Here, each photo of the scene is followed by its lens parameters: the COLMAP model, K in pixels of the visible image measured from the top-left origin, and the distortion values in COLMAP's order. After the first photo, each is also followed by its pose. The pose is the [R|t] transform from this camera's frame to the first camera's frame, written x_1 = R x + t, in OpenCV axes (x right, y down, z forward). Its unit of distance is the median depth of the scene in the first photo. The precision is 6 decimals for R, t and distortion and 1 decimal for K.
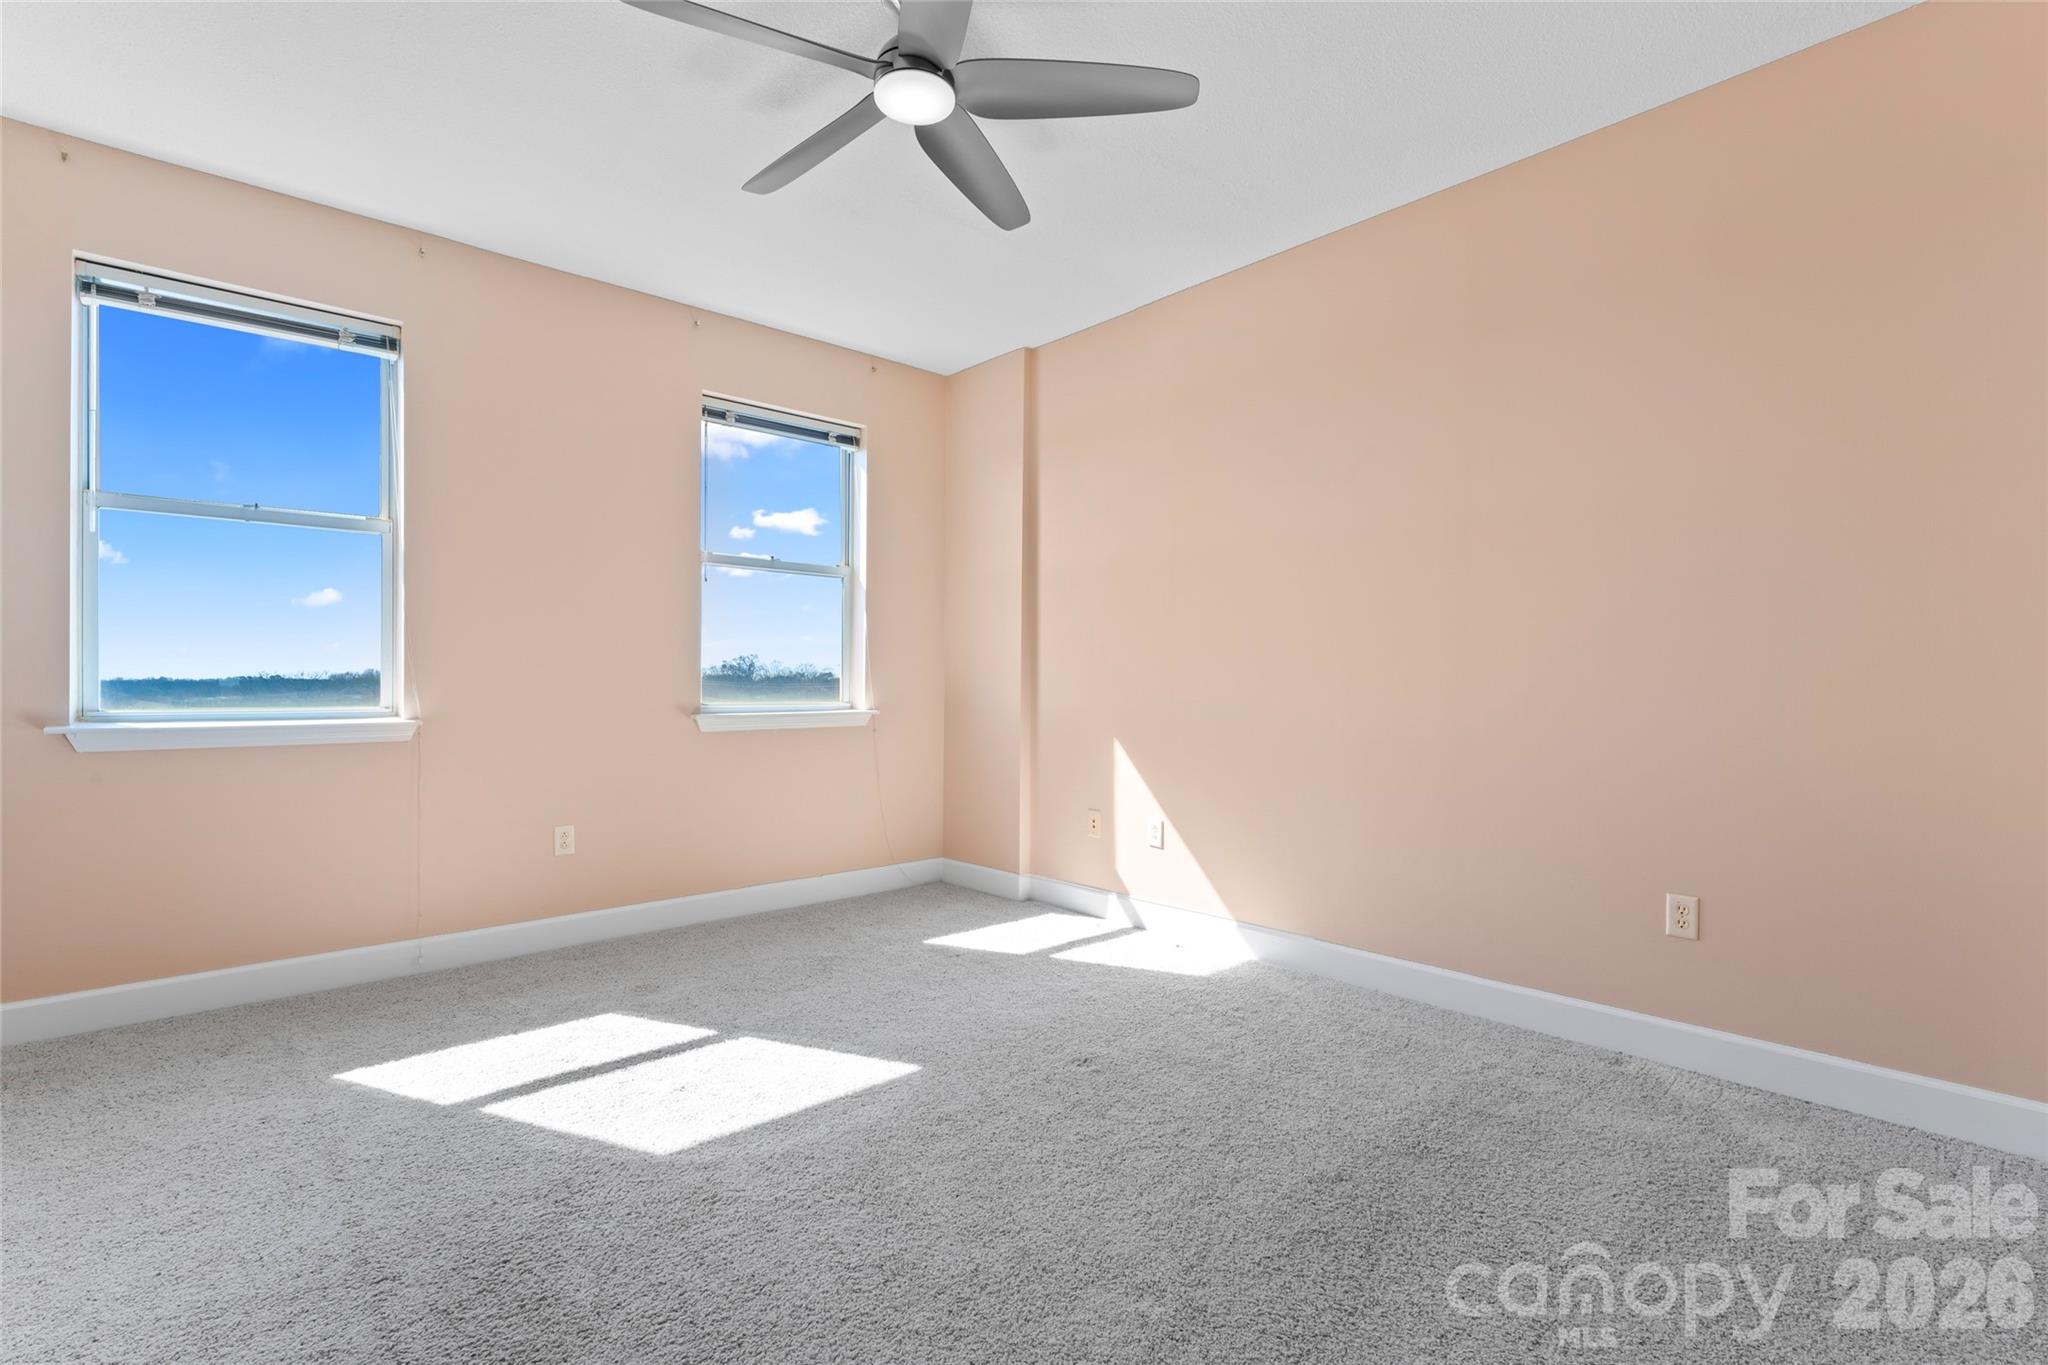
lens RADIAL K [[892.4, 0, 1035.4], [0, 892.4, 644.6], [0, 0, 1]] dist [-0.059857, -0.000065]
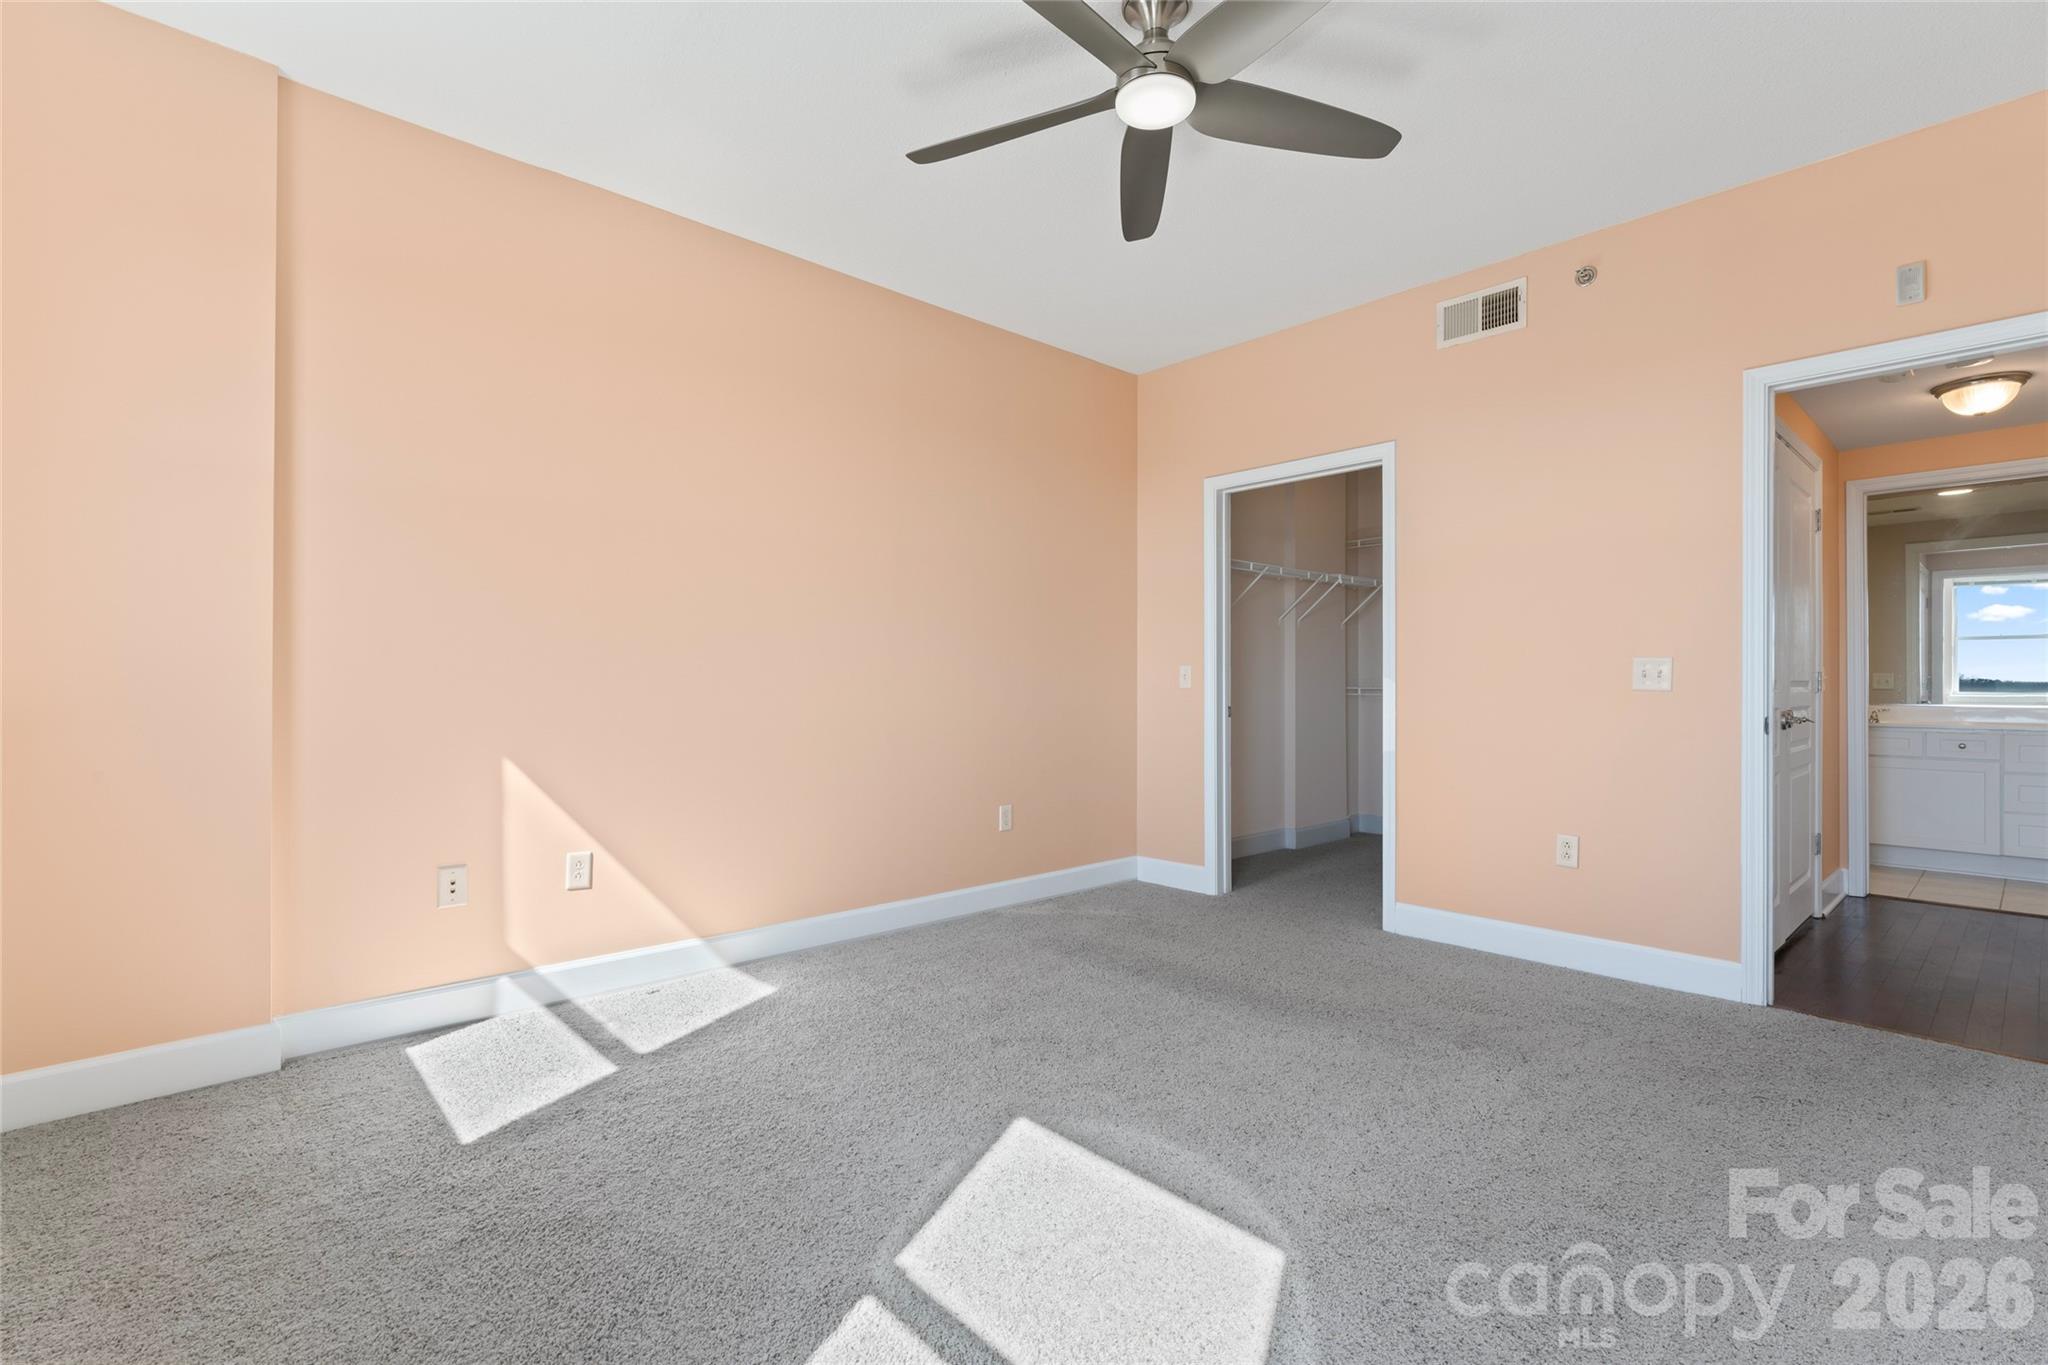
lens RADIAL K [[929.9, 0, 1014.9], [0, 929.9, 680.9], [0, 0, 1]] dist [0.013534, -0.000232]
pose [[-0.010957, -0.000053, 0.999940, -0.686788], [-0.048157, 0.998840, -0.000475, 0.035821], [-0.998780, -0.048159, -0.010947, 0.674680]]
